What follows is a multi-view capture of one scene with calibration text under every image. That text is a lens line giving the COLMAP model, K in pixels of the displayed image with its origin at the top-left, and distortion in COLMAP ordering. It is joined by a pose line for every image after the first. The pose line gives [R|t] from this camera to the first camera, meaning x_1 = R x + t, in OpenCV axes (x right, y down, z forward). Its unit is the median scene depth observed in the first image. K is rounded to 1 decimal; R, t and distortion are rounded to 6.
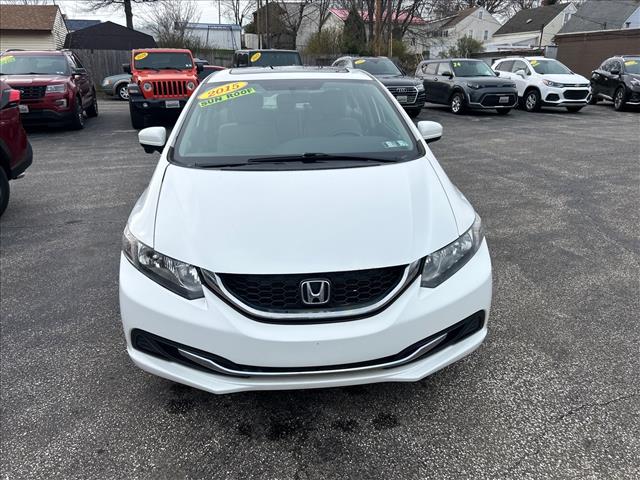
lens RADIAL K [[487.8, 0, 320.0], [0, 487.8, 242.6], [0, 0, 1]] dist [0.048408, -0.057466]
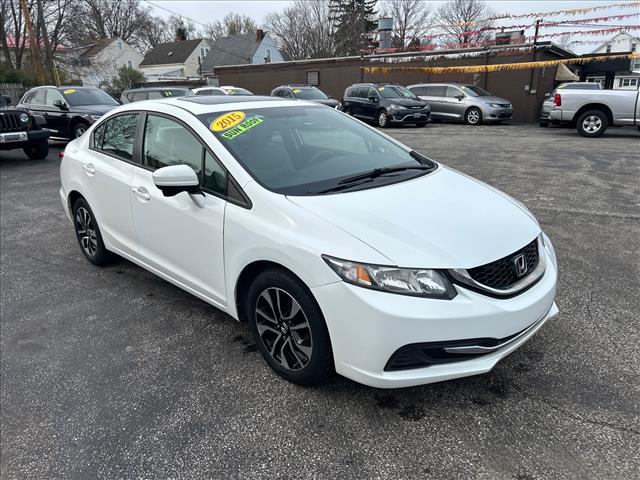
lens RADIAL K [[487.8, 0, 320.0], [0, 487.8, 242.6], [0, 0, 1]] dist [0.048408, -0.057466]
pose [[0.771612, -0.200143, 0.603786, -0.681347], [0.232360, 0.972299, 0.025351, -0.063140], [-0.592135, 0.120735, 0.796743, 0.165667]]
